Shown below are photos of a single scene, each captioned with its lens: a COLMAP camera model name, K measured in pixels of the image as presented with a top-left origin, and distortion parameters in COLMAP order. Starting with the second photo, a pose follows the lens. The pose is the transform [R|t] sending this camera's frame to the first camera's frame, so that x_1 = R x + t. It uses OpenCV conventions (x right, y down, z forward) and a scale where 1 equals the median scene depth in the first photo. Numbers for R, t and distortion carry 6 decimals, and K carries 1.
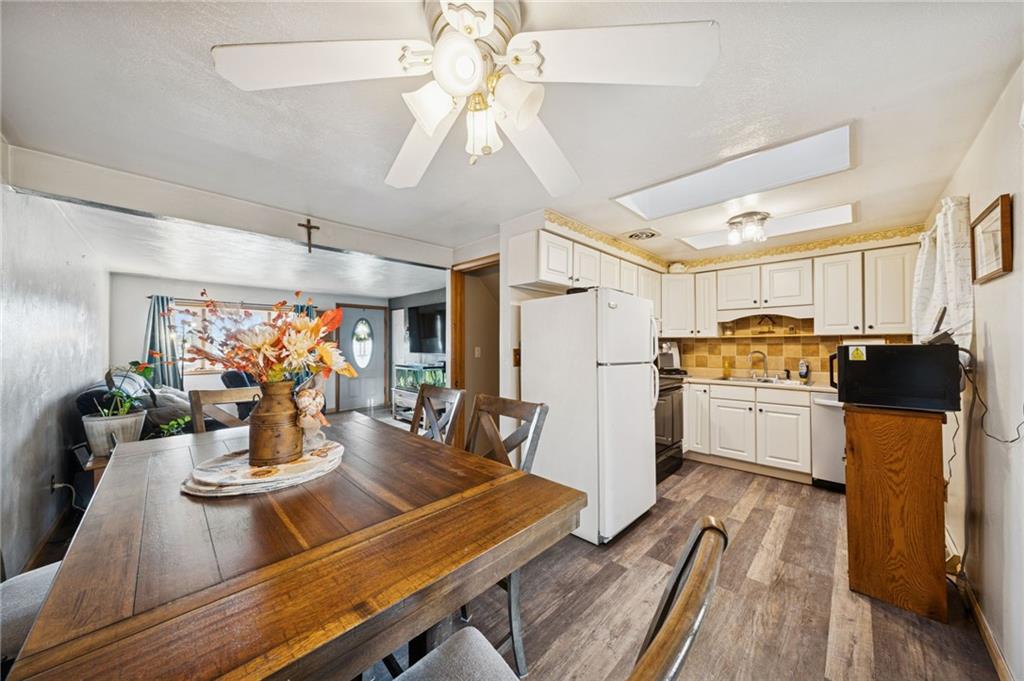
lens RADIAL K [[346.8, 0, 511.2], [0, 346.8, 340.4], [0, 0, 1]] dist [-0.009119, -0.000076]
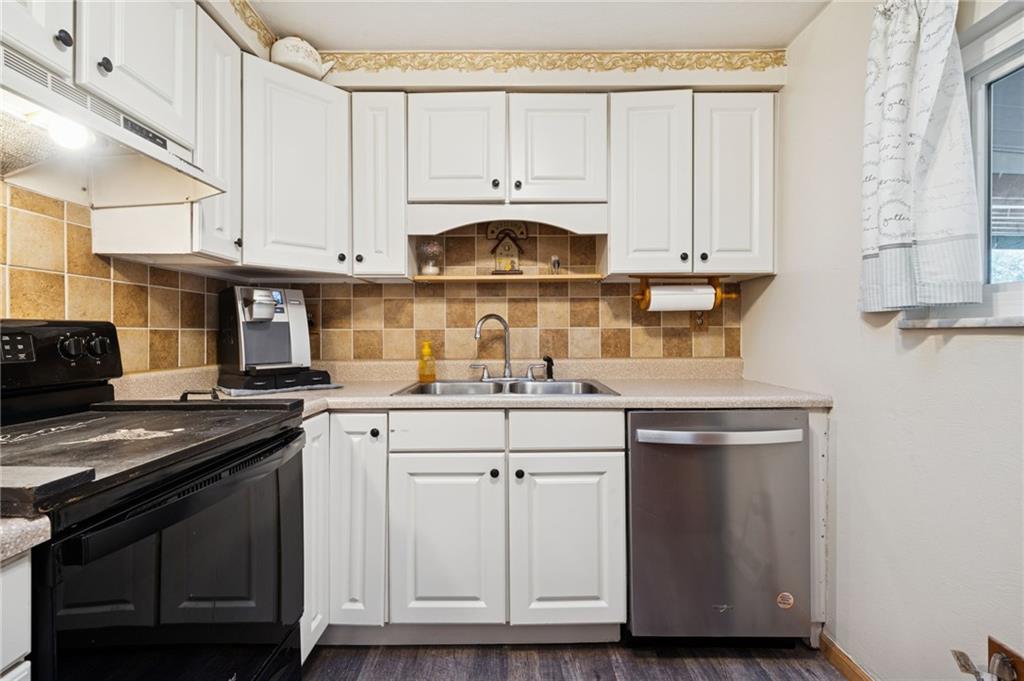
lens RADIAL K [[456.9, 0, 510.3], [0, 456.9, 335.7], [0, 0, 1]] dist [-0.005147, -0.000190]
pose [[0.704125, -0.000791, 0.710075, 0.350424], [-0.006069, 0.999956, 0.007131, 0.053268], [-0.710050, -0.009330, 0.704089, 0.616917]]
